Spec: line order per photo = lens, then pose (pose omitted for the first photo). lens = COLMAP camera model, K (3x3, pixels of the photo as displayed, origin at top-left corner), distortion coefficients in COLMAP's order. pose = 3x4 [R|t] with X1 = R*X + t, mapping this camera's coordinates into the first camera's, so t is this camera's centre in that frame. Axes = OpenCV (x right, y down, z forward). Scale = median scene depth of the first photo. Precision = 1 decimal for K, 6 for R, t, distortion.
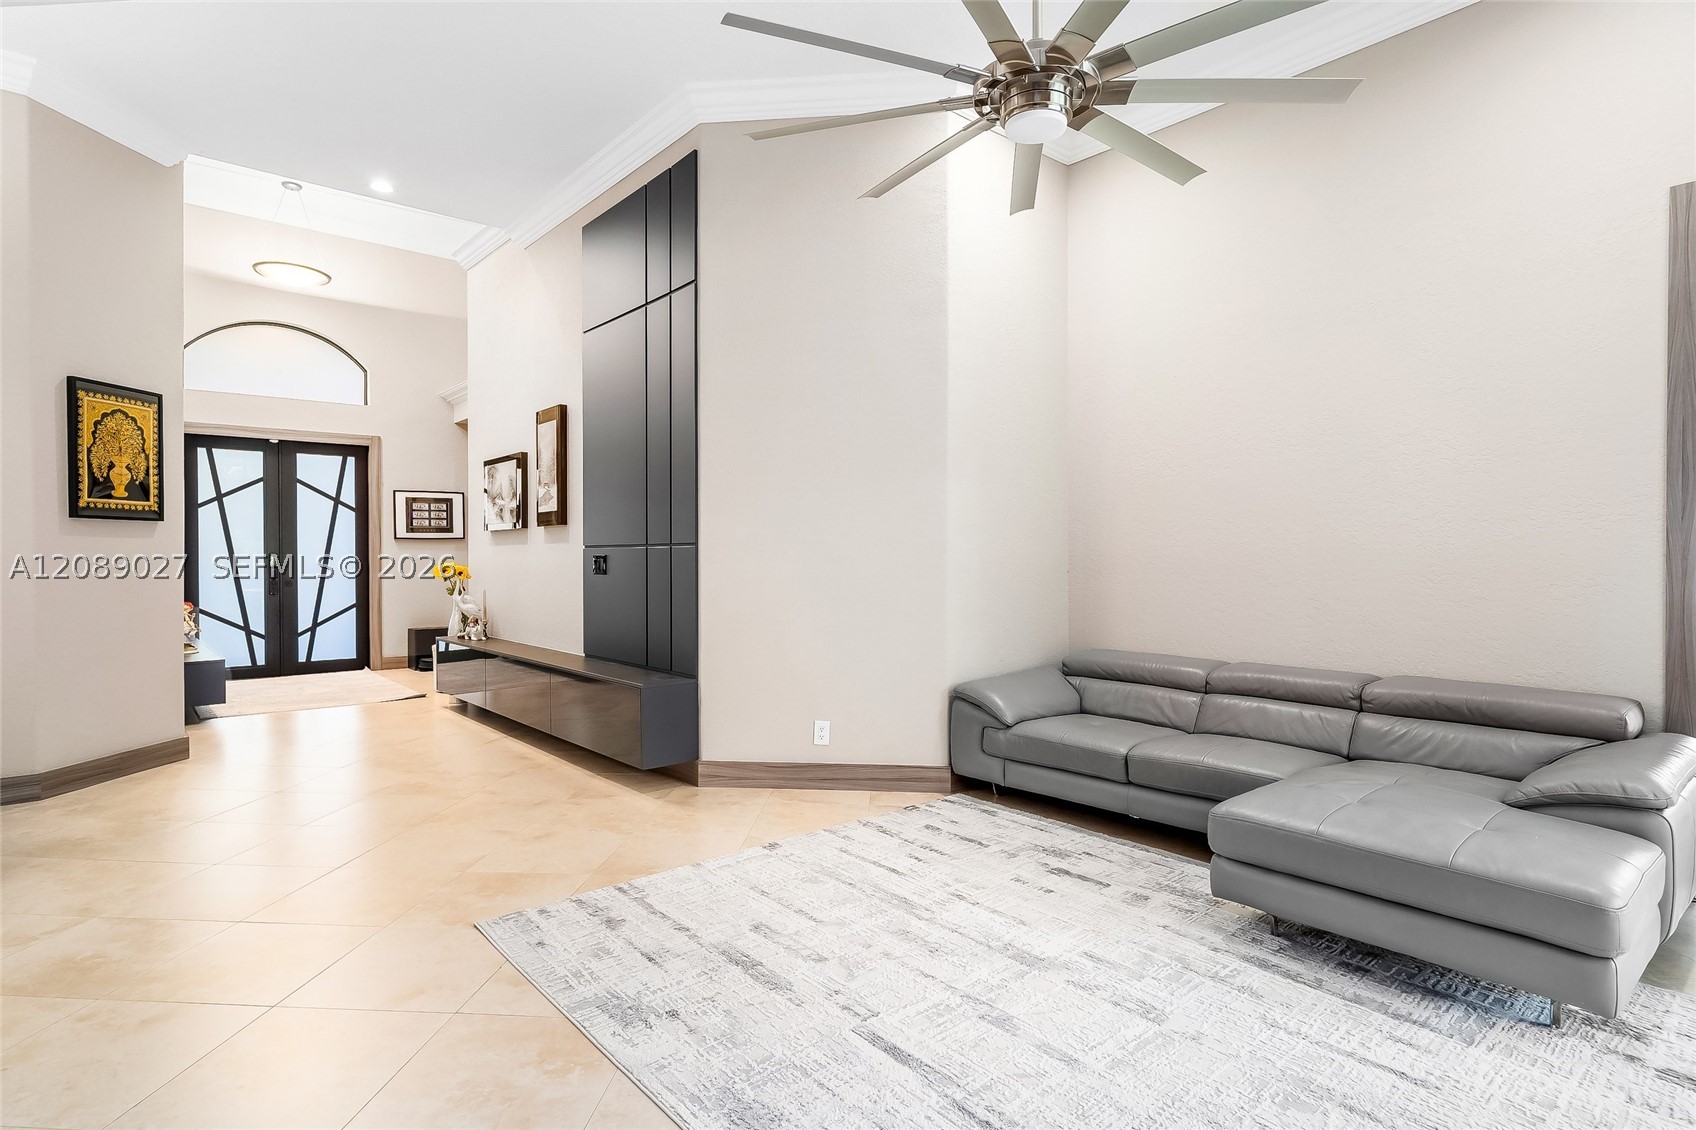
lens RADIAL K [[884.7, 0, 843.7], [0, 884.7, 563.0], [0, 0, 1]] dist [-0.000856, 0.000213]
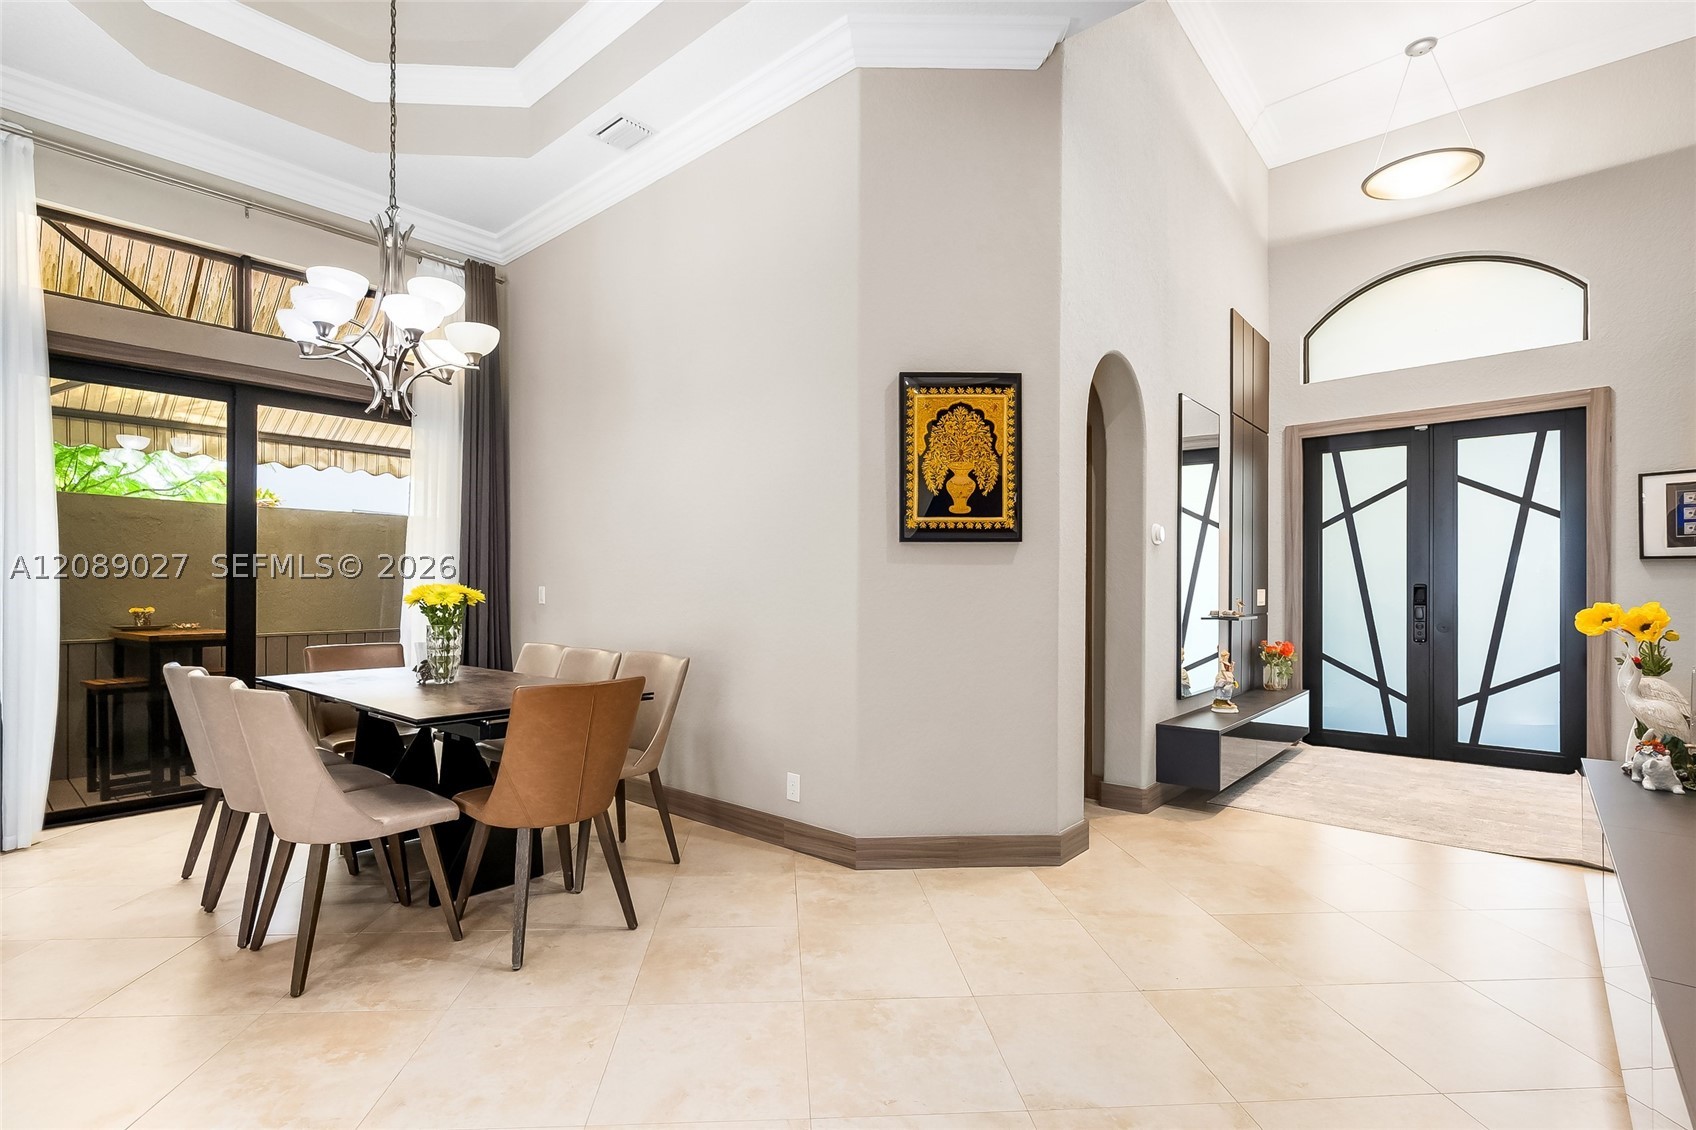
lens RADIAL K [[793.5, 0, 816.0], [0, 793.5, 587.4], [0, 0, 1]] dist [-0.011590, 0.003706]
pose [[0.127506, 0.000643, -0.991838, -0.125395], [-0.008913, 0.999960, -0.000497, -0.006583], [0.991798, 0.008904, 0.127506, 0.748526]]
